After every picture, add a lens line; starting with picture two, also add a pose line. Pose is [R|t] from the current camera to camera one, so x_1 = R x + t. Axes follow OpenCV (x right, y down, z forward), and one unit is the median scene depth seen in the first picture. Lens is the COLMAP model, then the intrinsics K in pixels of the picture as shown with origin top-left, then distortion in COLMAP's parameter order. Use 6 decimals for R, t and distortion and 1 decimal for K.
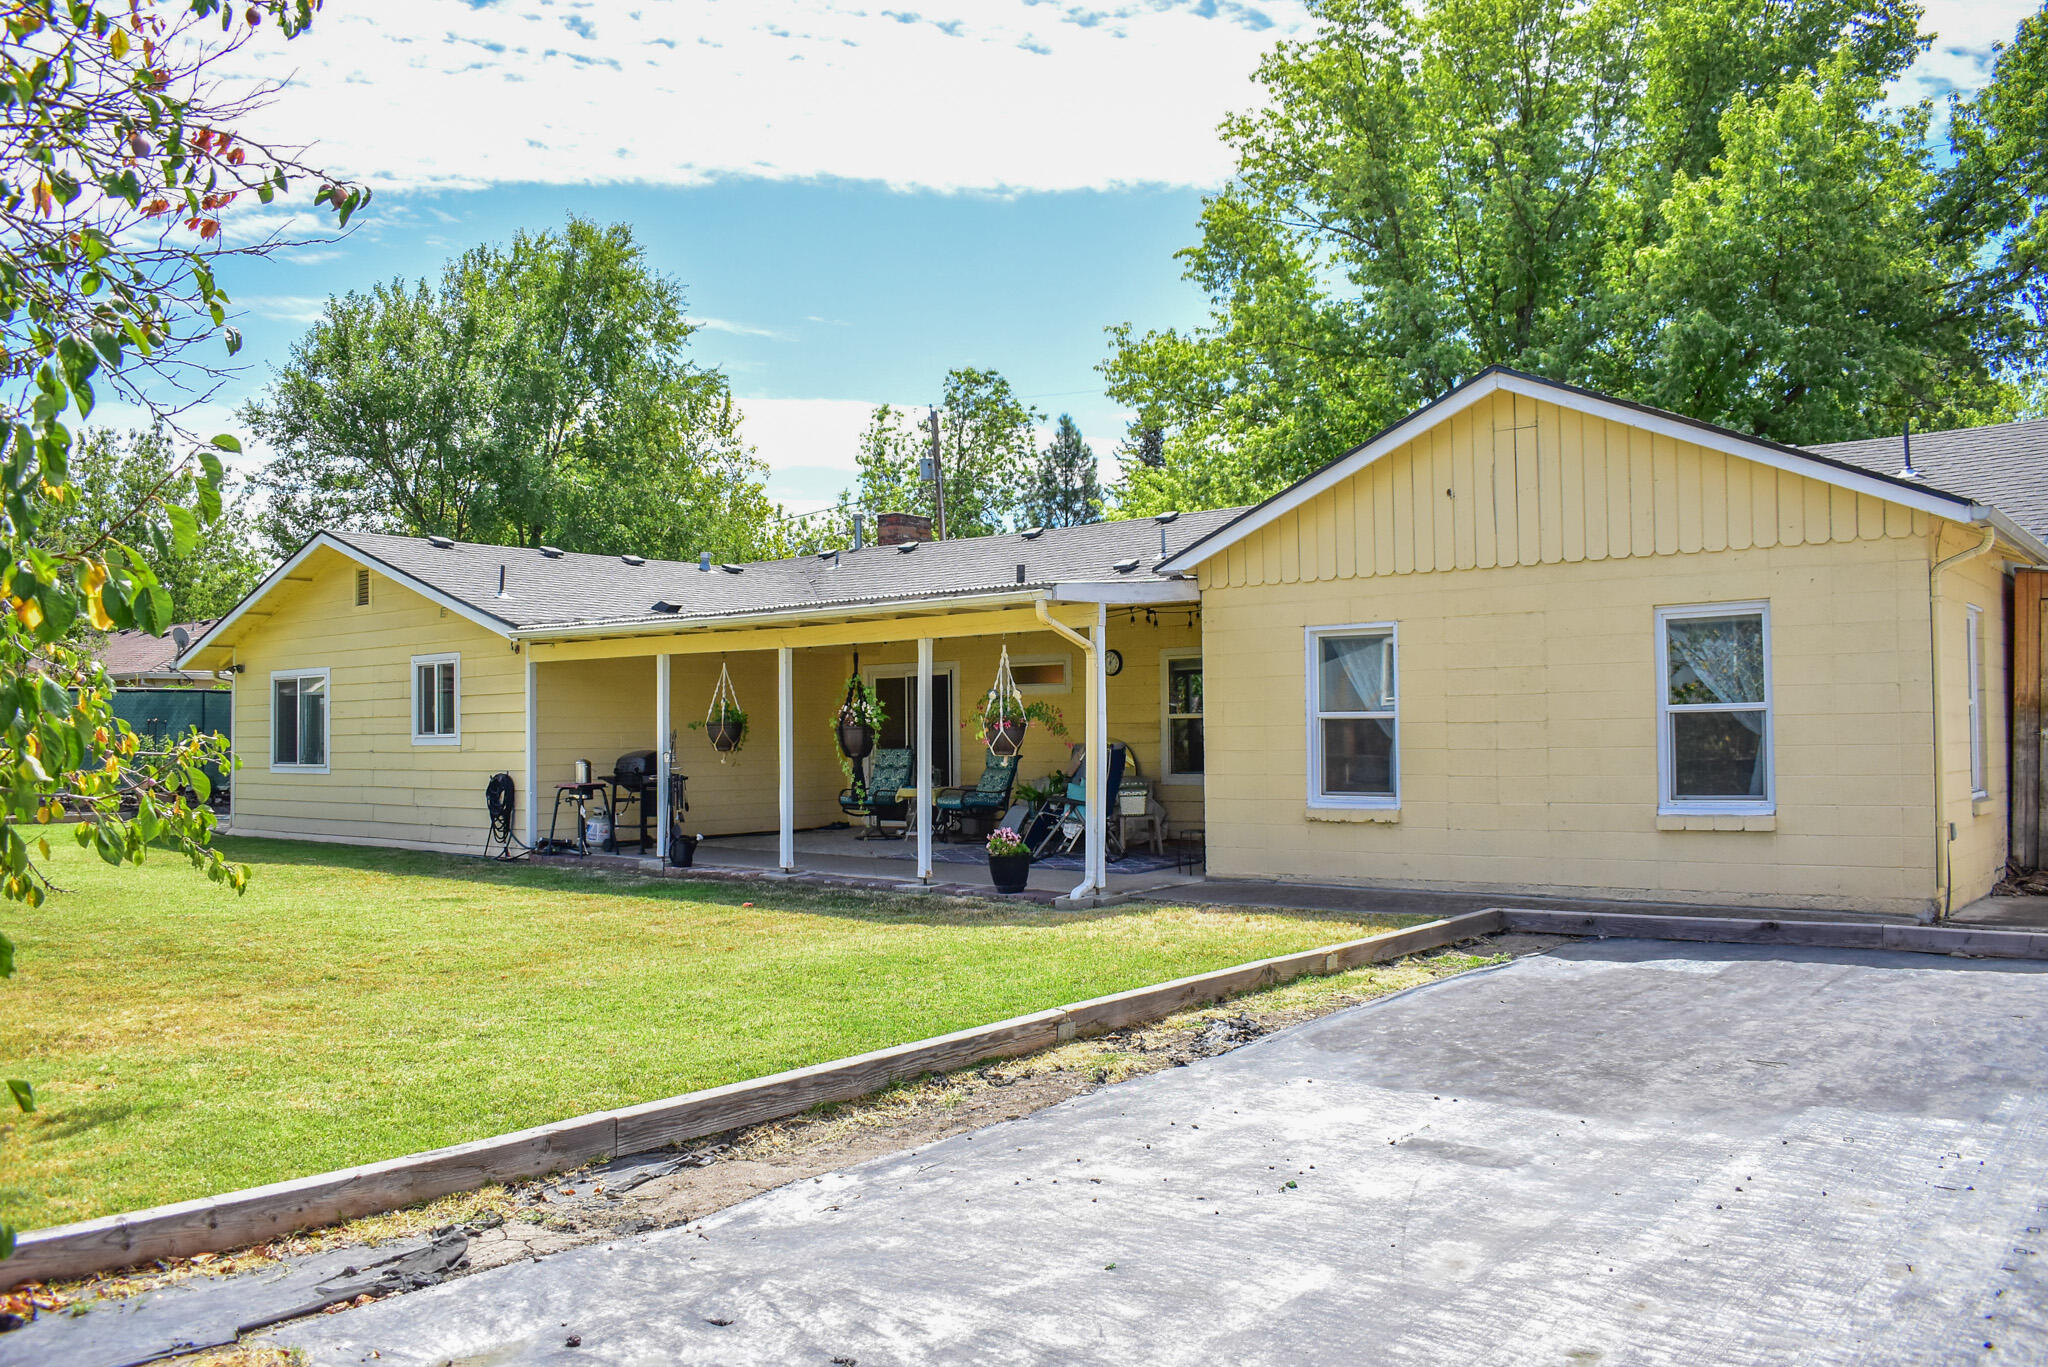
lens RADIAL K [[1571.6, 0, 983.9], [0, 1571.6, 675.1], [0, 0, 1]] dist [-0.131793, 0.083209]
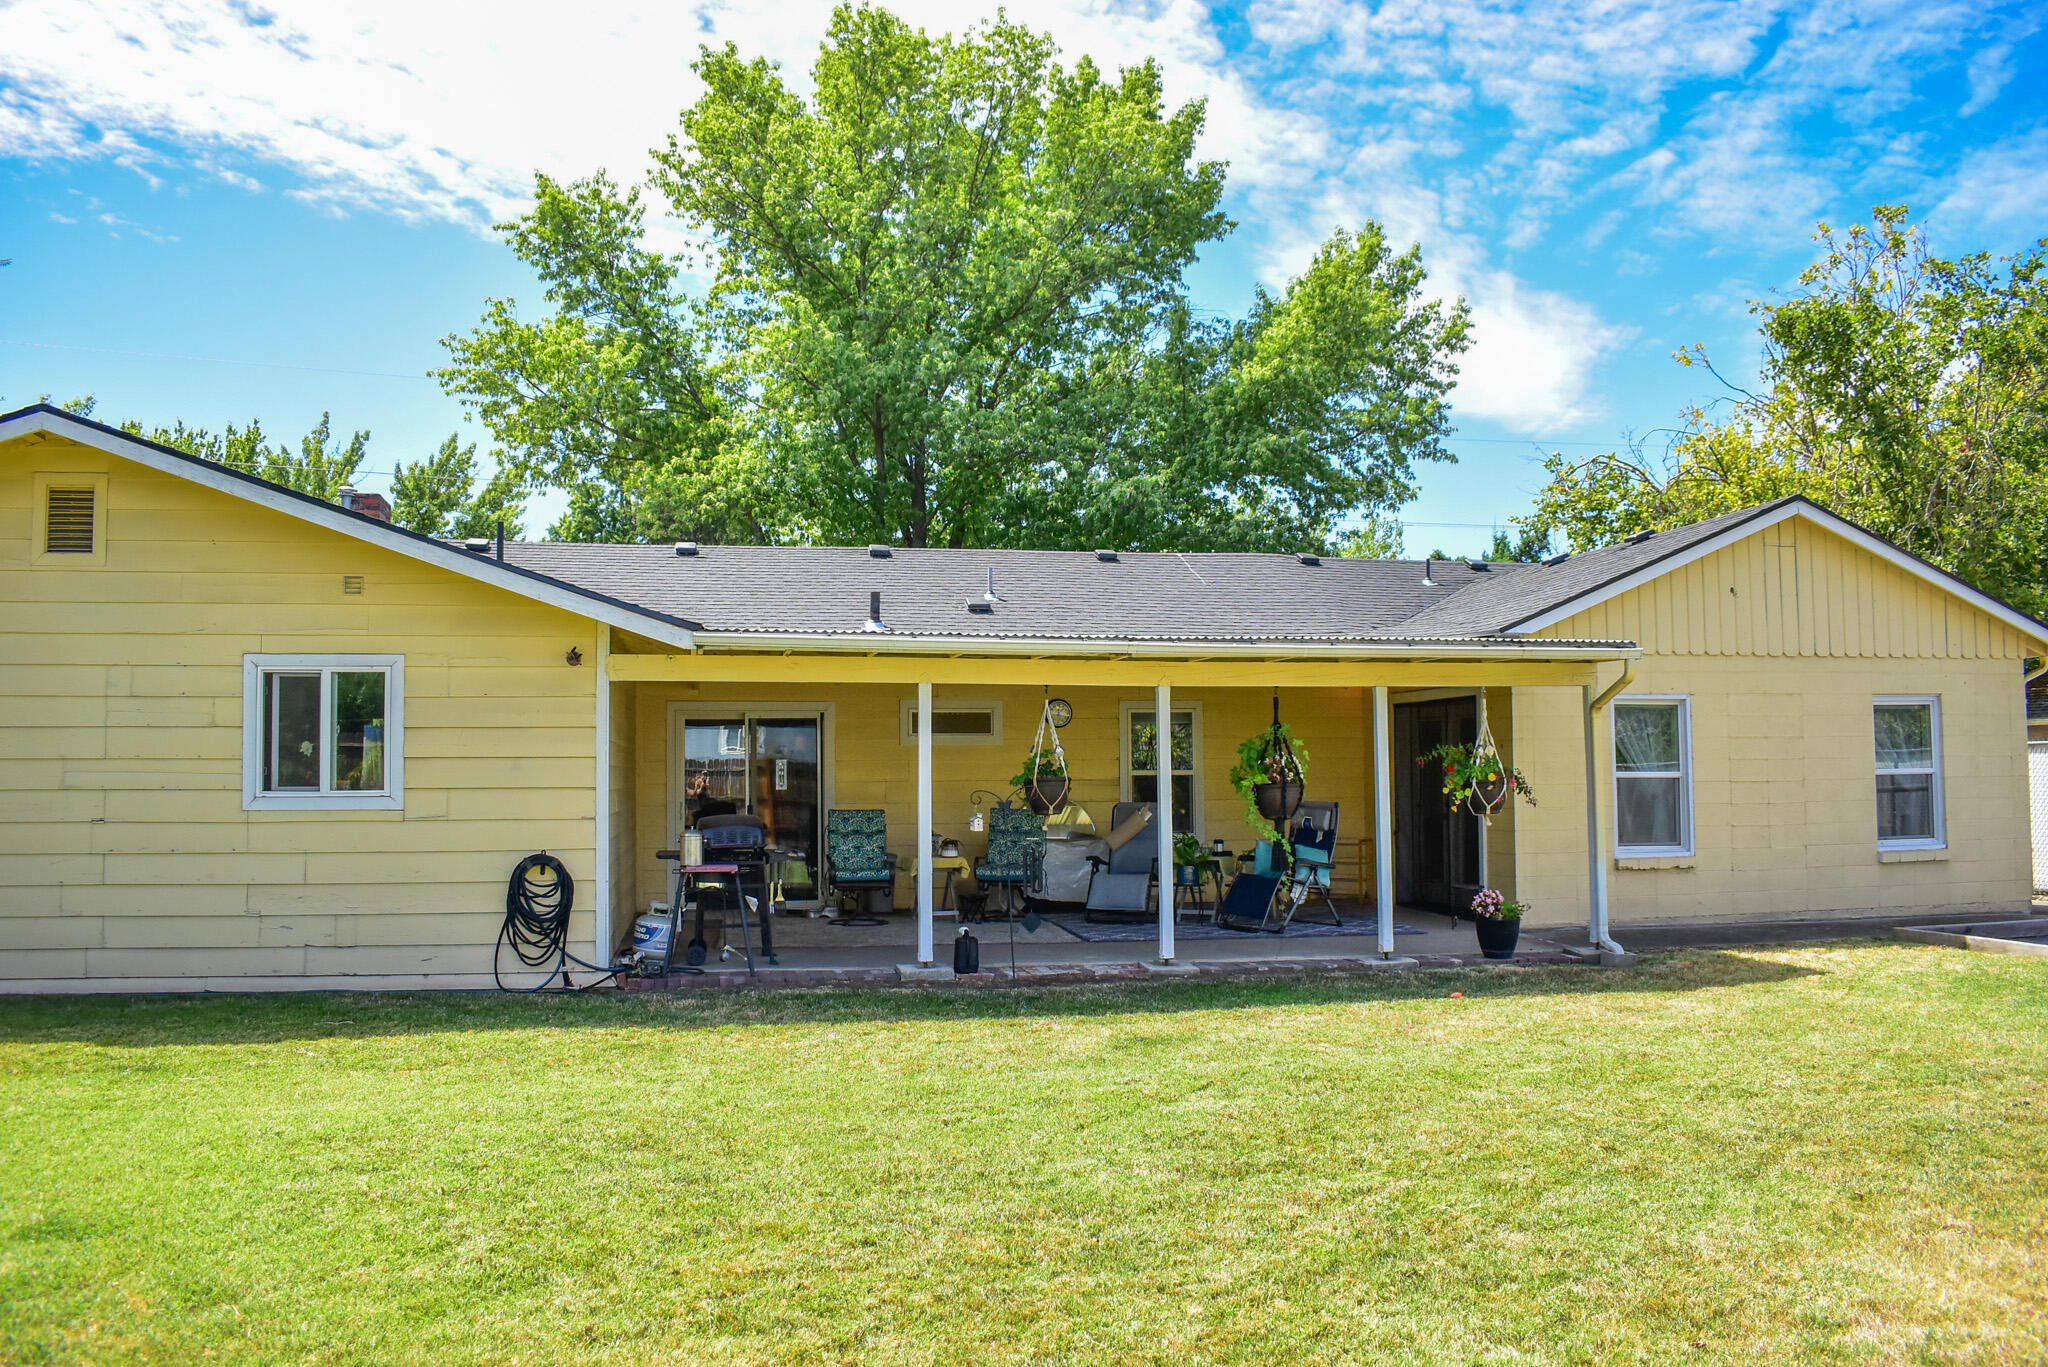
lens RADIAL K [[1648.3, 0, 1024.0], [0, 1648.3, 683.5], [0, 0, 1]] dist [-0.104356, 0.029846]
pose [[0.642168, 0.054600, 0.764617, -0.765302], [-0.028183, 0.998467, -0.047629, 0.022424], [-0.766046, 0.009037, 0.642723, 0.467724]]
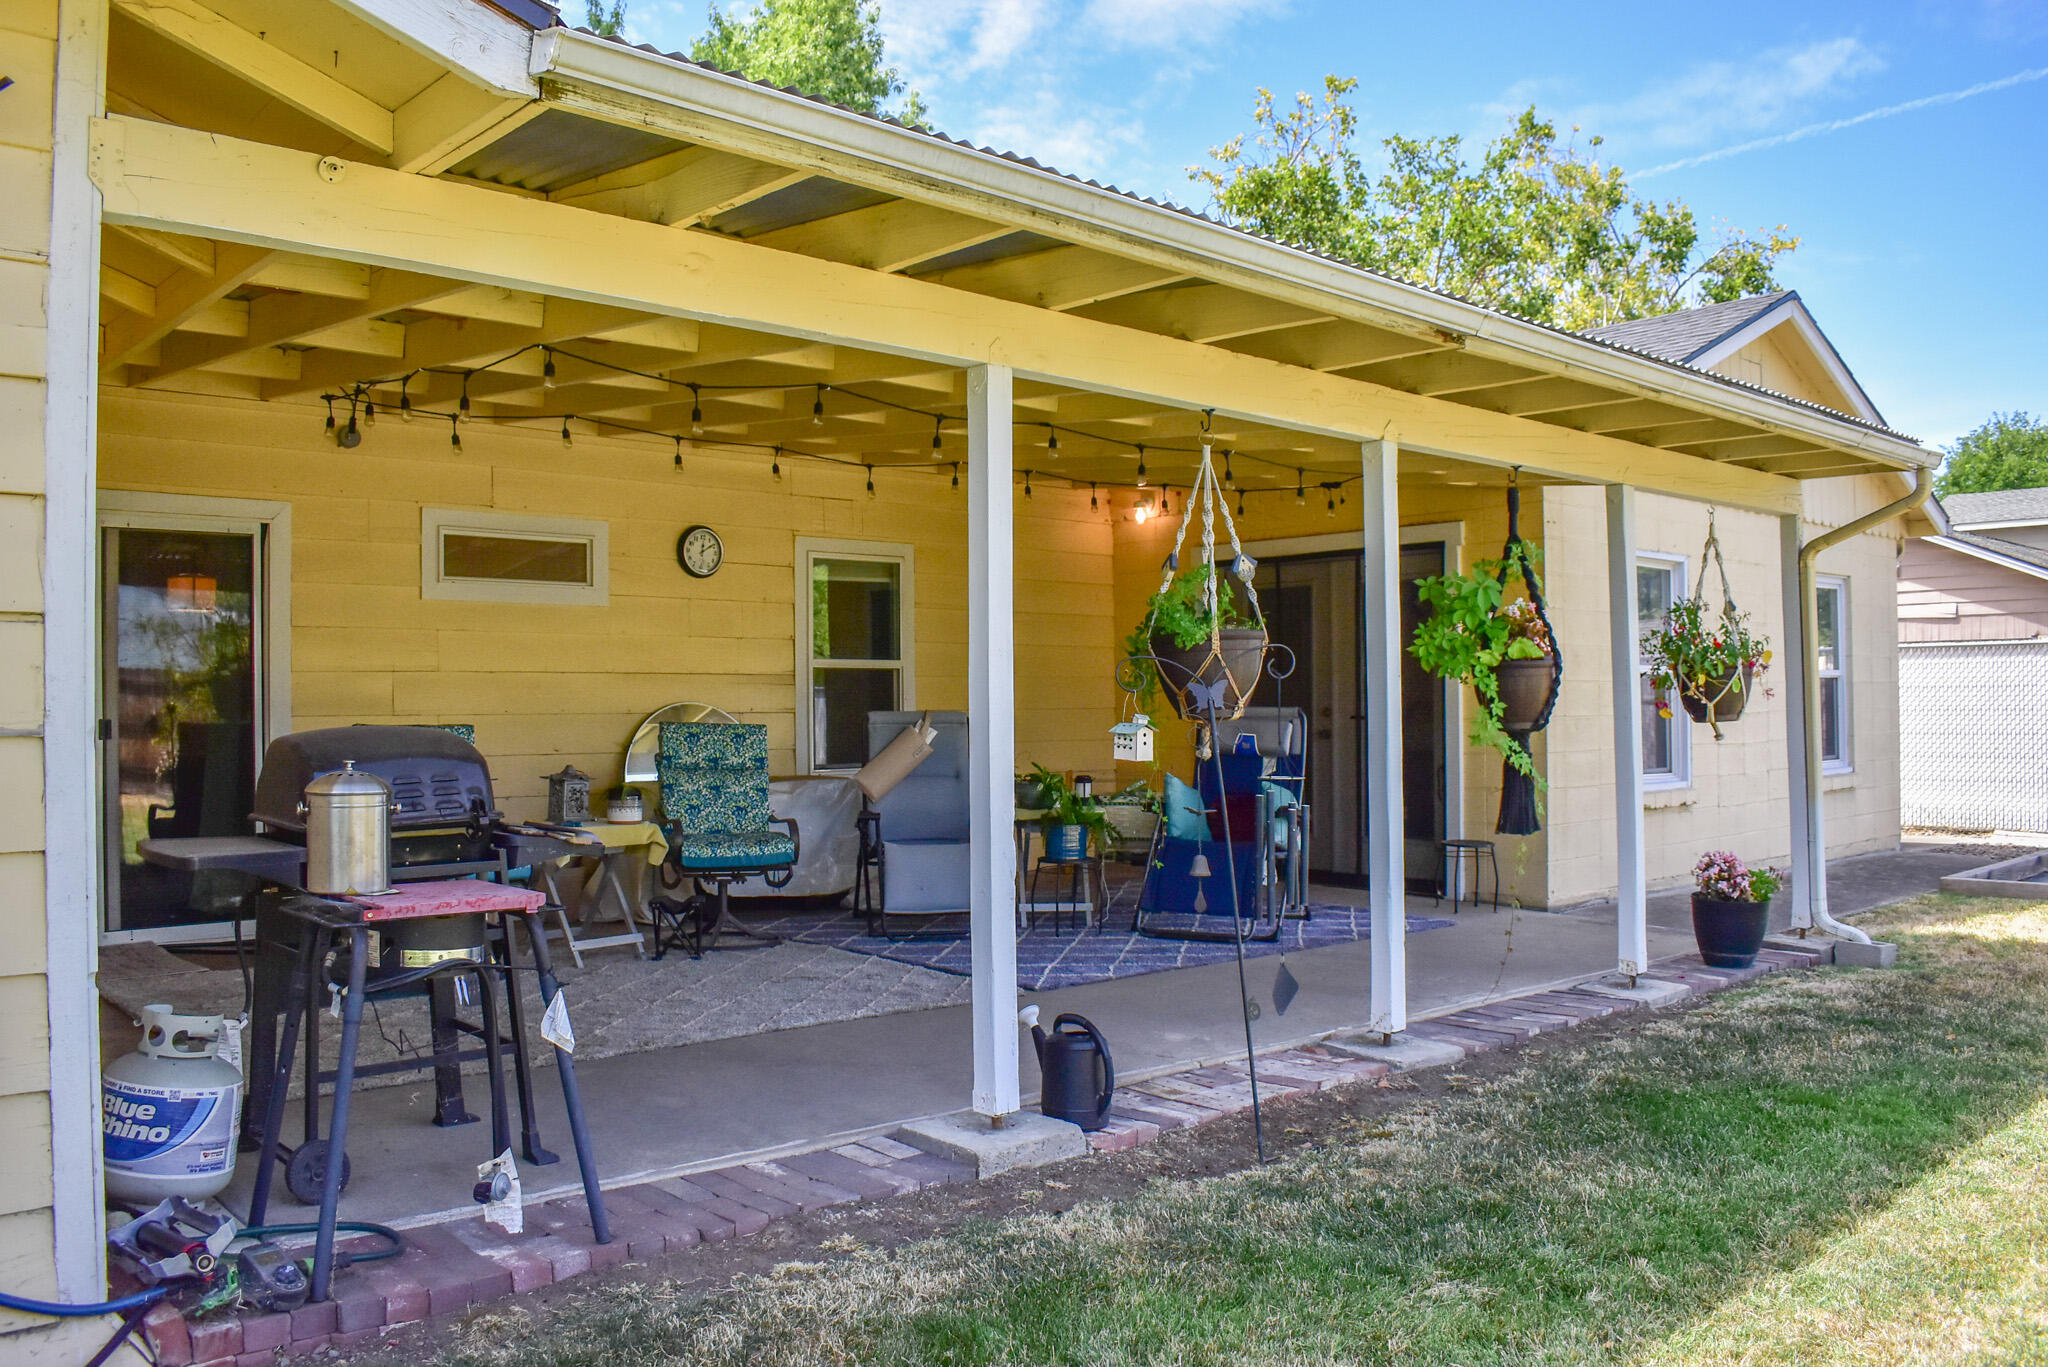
lens RADIAL K [[1662.5, 0, 1024.0], [0, 1662.5, 683.5], [0, 0, 1]] dist [-0.063477, -0.006138]
pose [[0.140205, 0.028537, 0.989711, -0.490620], [-0.028526, 0.999286, -0.024772, 0.049065], [-0.989711, -0.024759, 0.140919, 0.954953]]
